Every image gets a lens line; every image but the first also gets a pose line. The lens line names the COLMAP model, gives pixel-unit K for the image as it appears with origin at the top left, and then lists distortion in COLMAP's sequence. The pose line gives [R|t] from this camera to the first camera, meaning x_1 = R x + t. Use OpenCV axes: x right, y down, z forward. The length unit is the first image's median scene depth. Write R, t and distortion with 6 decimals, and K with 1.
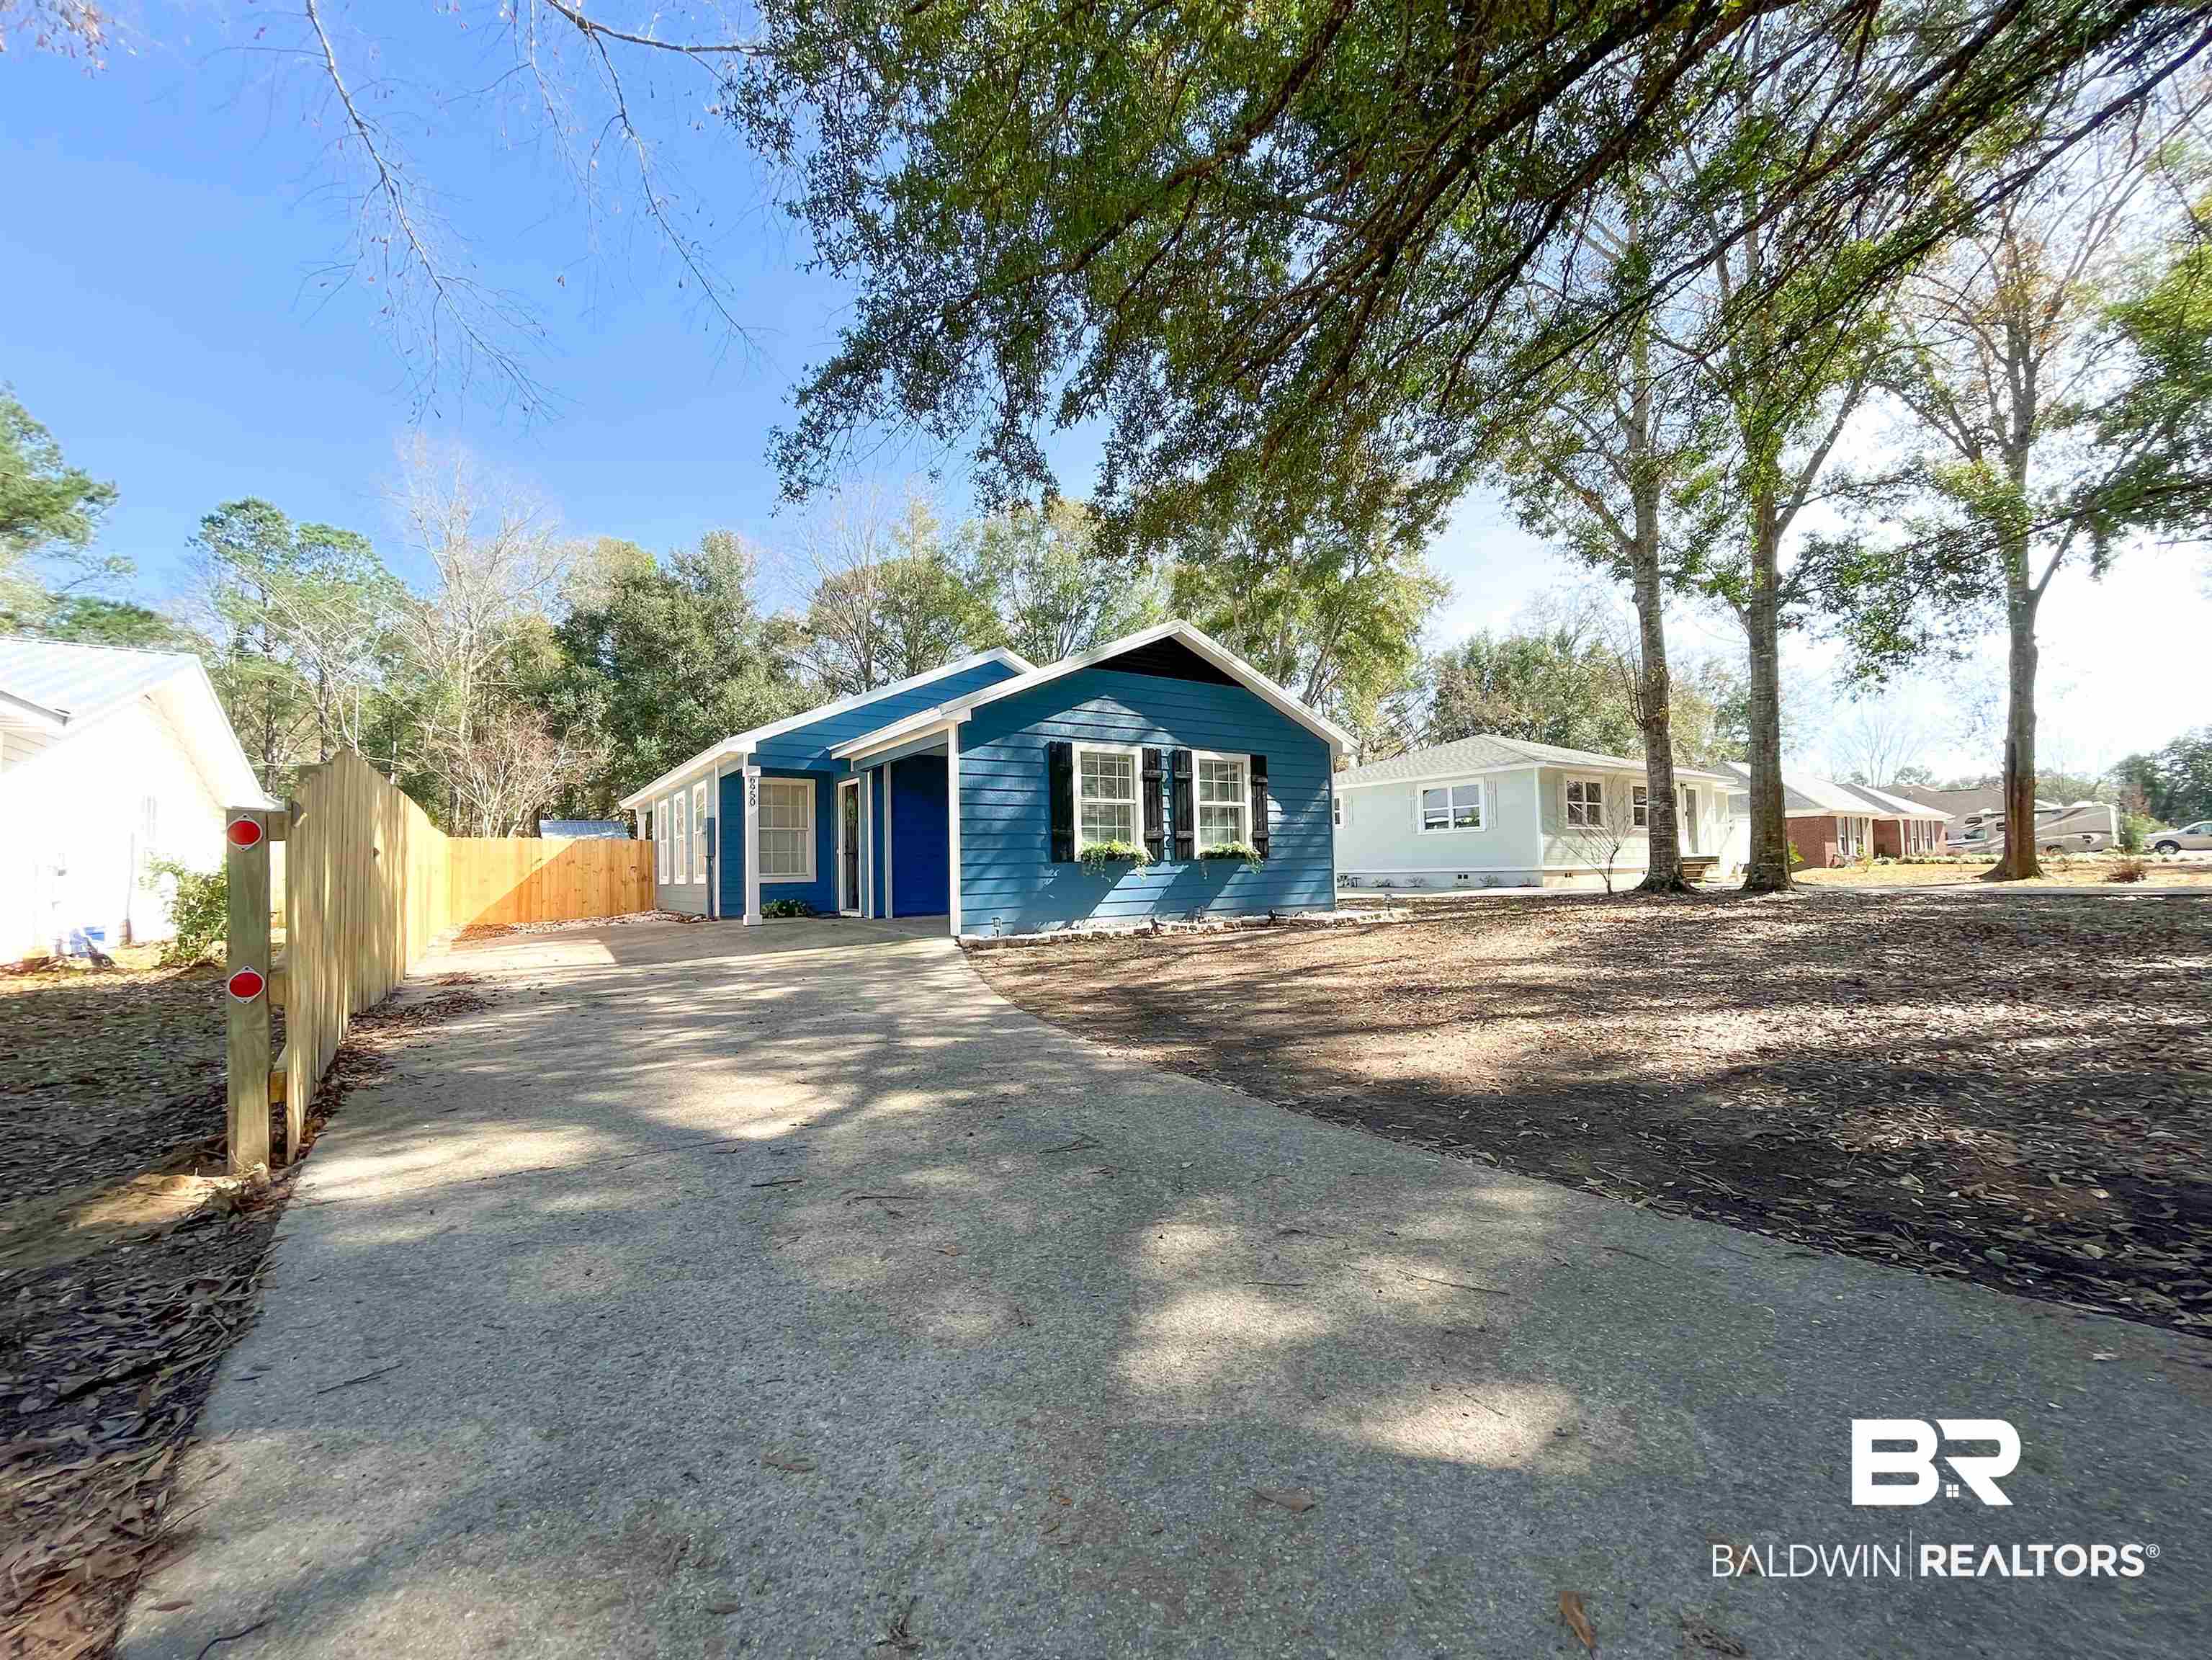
lens RADIAL K [[886.0, 0, 1106.0], [0, 886.0, 830.0], [0, 0, 1]] dist [-0.000607, 0.000024]
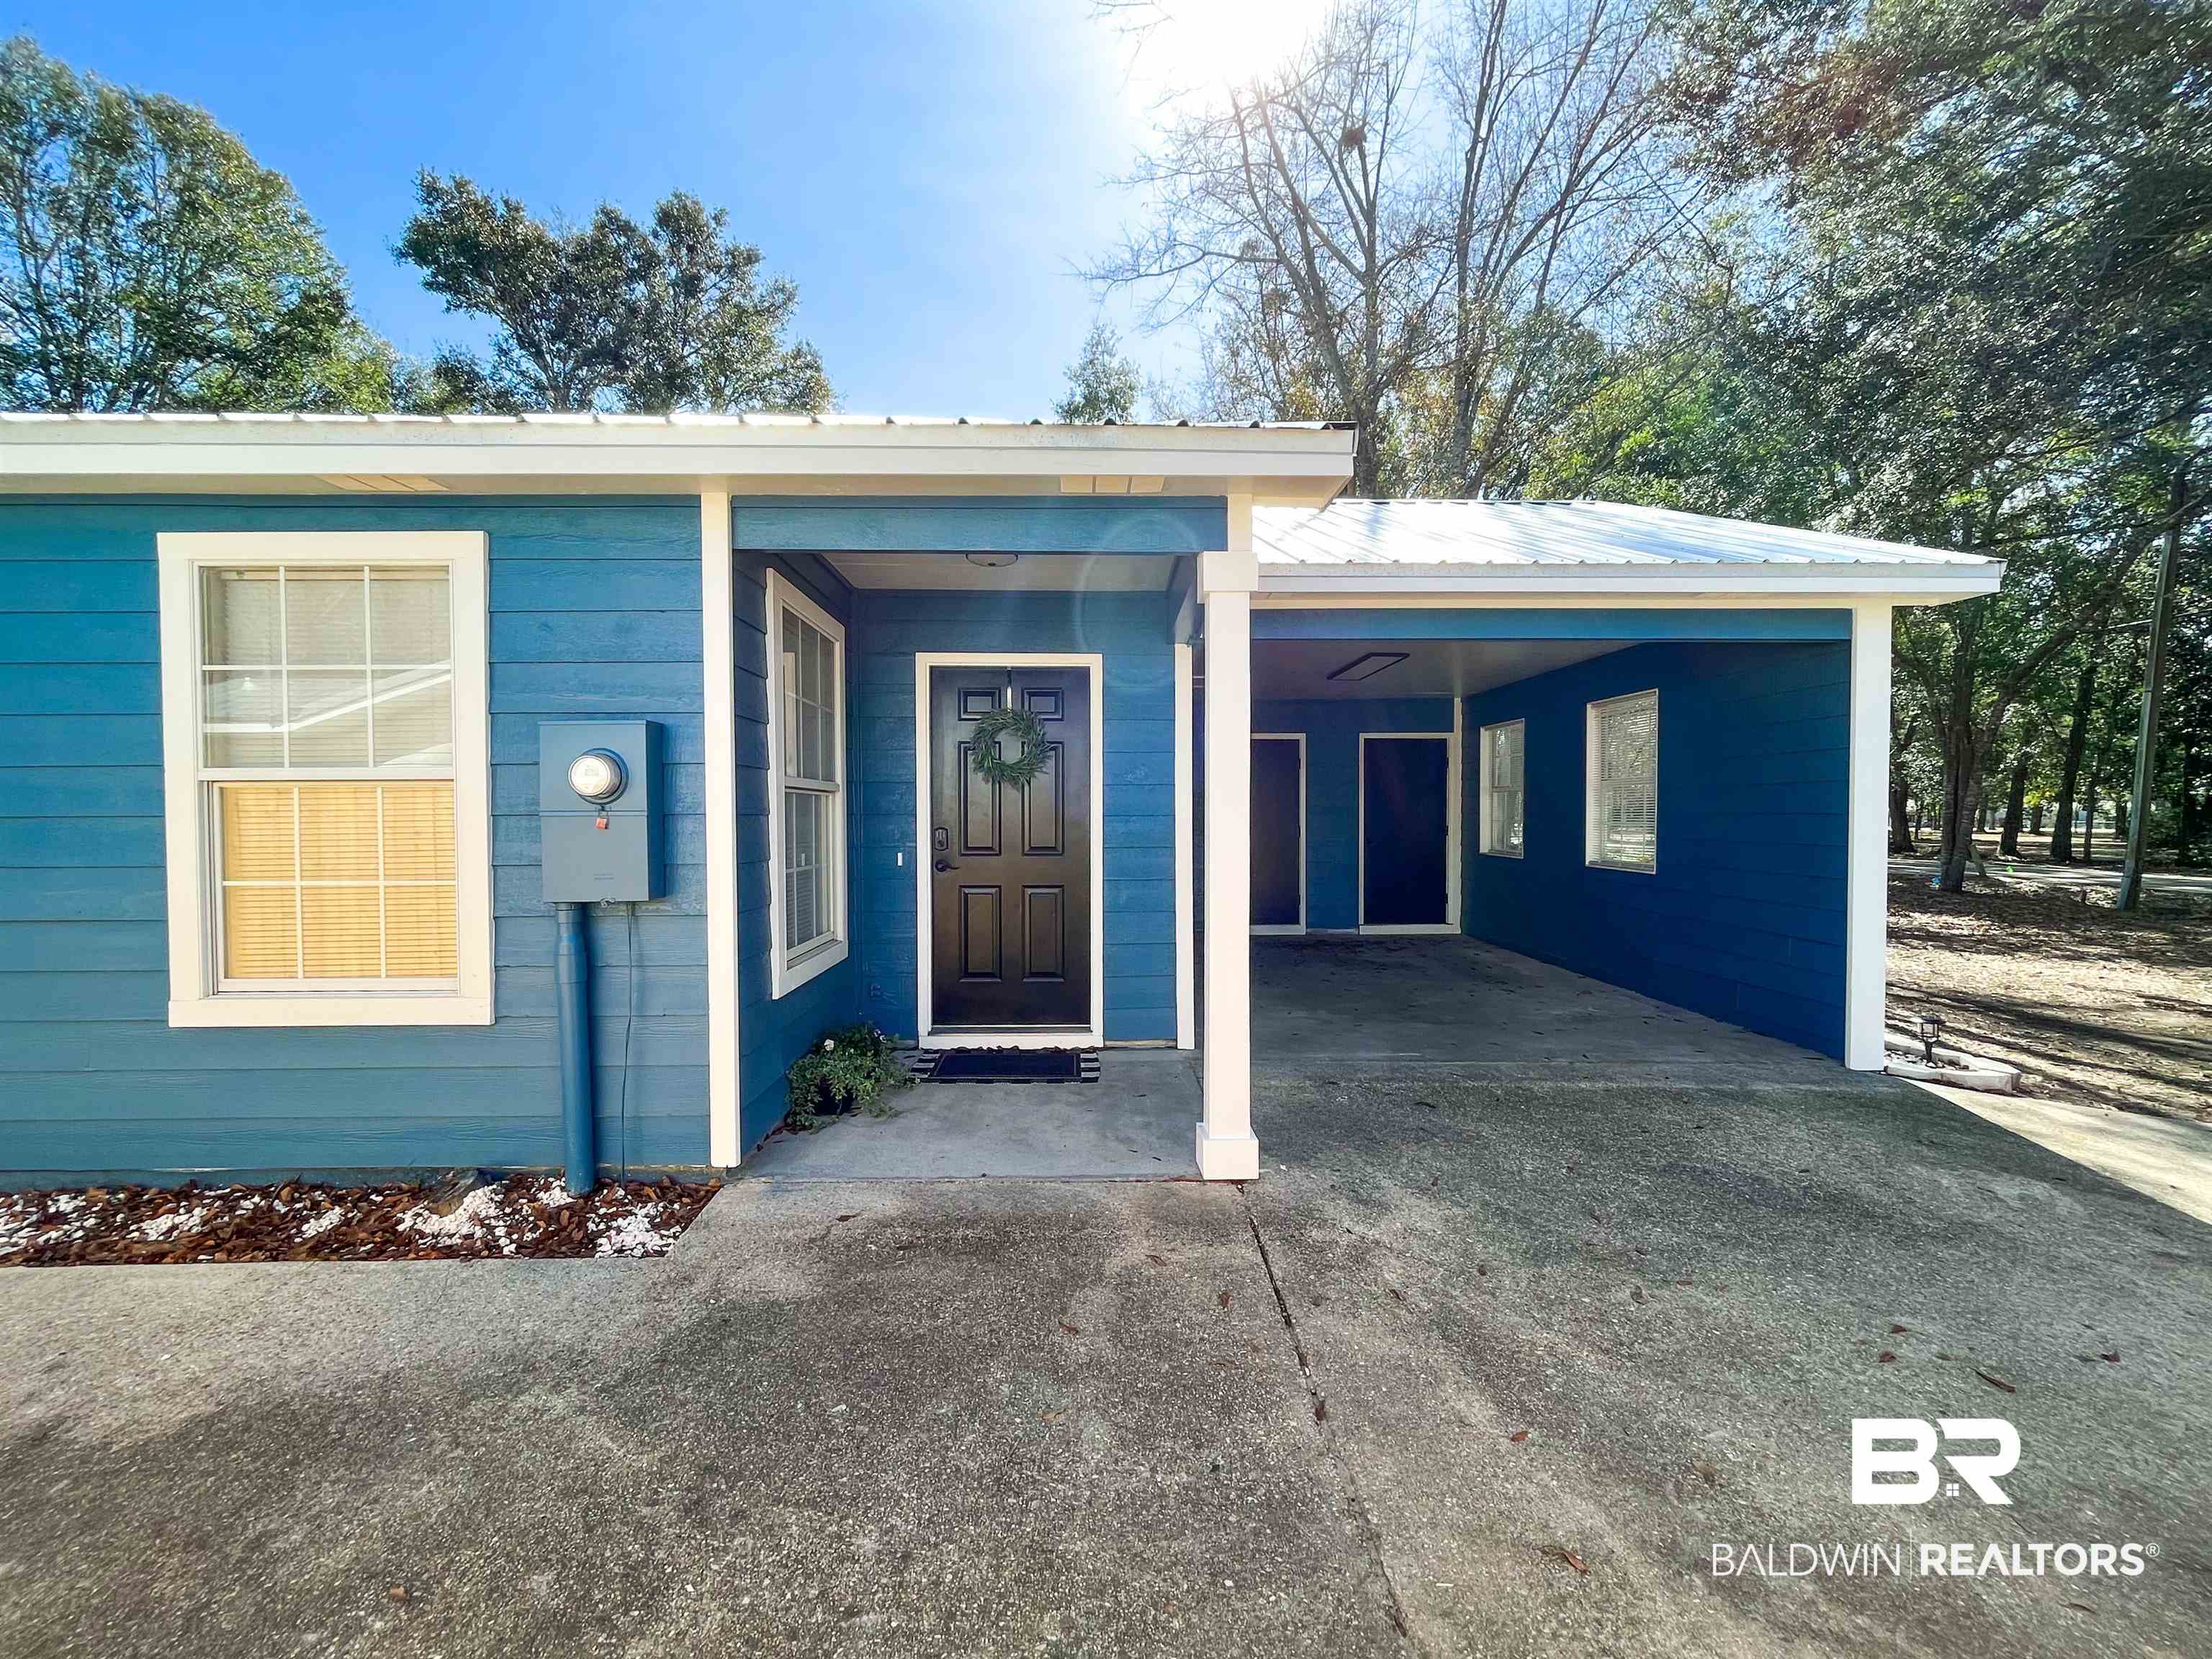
lens RADIAL K [[906.8, 0, 1104.5], [0, 906.8, 831.2], [0, 0, 1]] dist [-0.003671, -0.000108]
pose [[0.558692, 0.004459, 0.829364, -0.277809], [-0.046408, 0.998587, 0.025894, 0.000539], [-0.828076, -0.052956, 0.558109, 0.383170]]
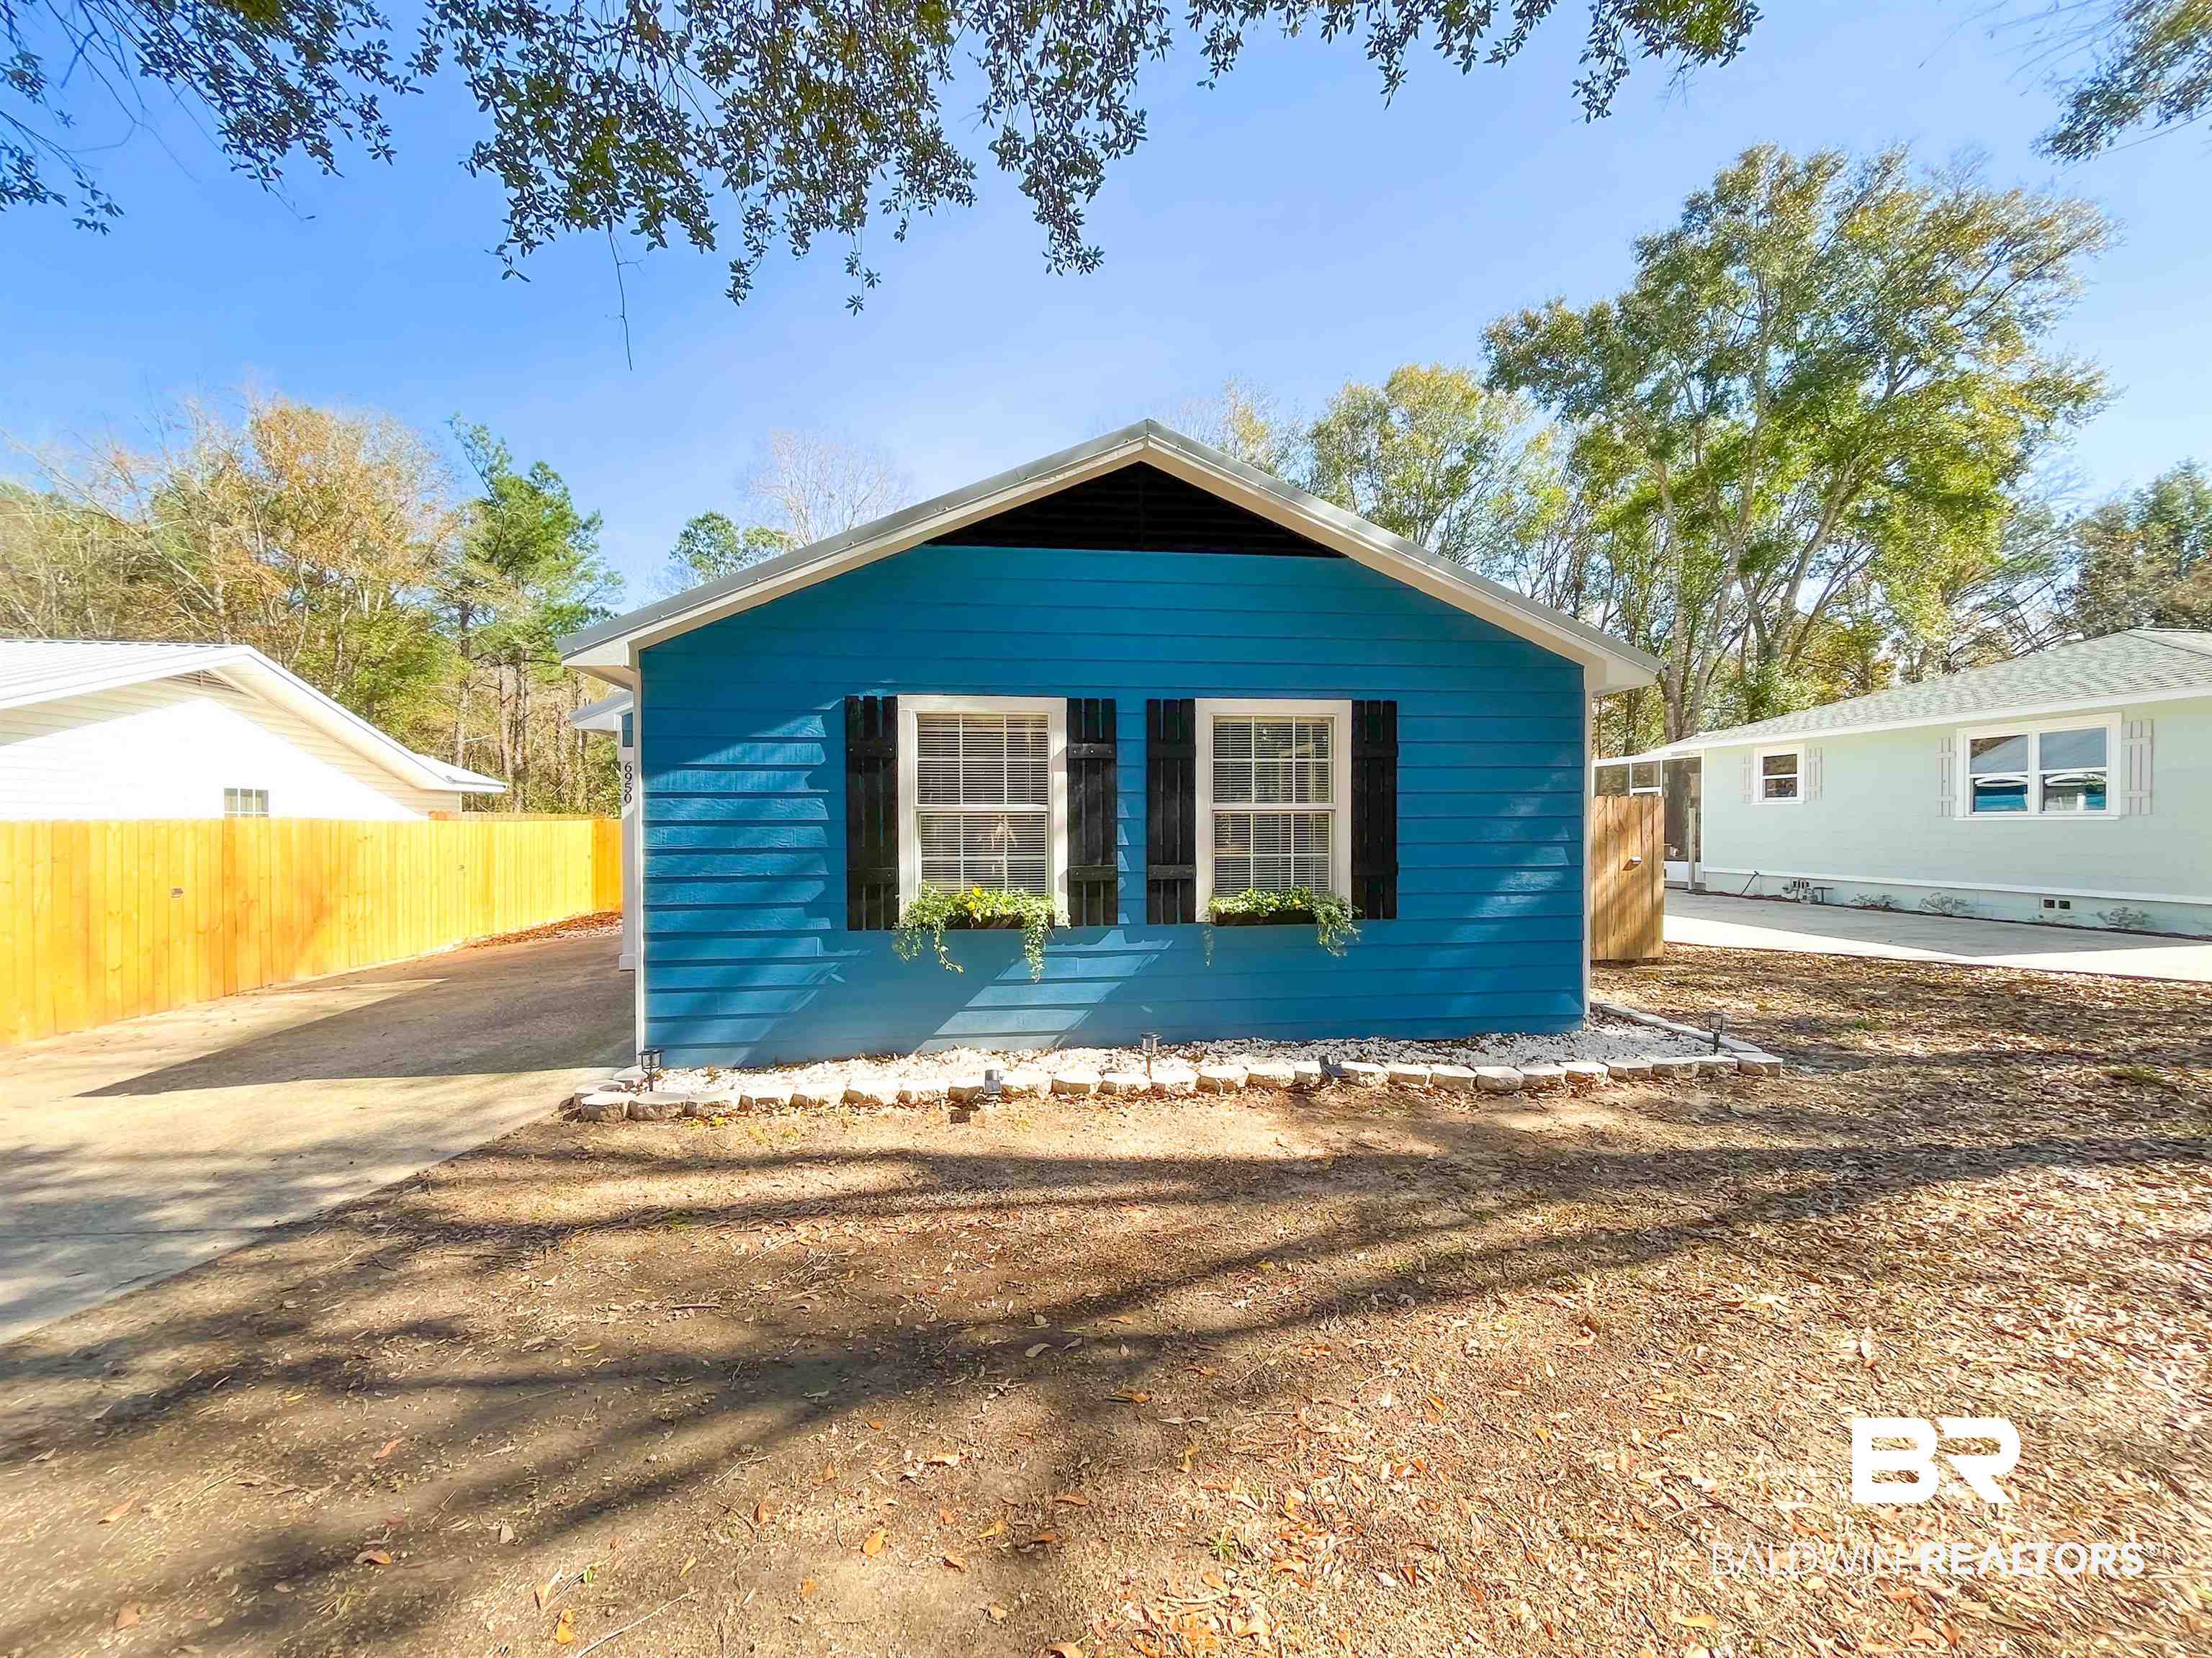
lens RADIAL K [[906.7, 0, 1104.5], [0, 906.7, 830.7], [0, 0, 1]] dist [-0.003671, -0.000108]
pose [[0.890737, 0.021823, -0.453995, 0.120155], [0.003828, 0.998451, 0.055504, -0.019727], [0.454503, -0.051178, 0.889274, 0.228032]]
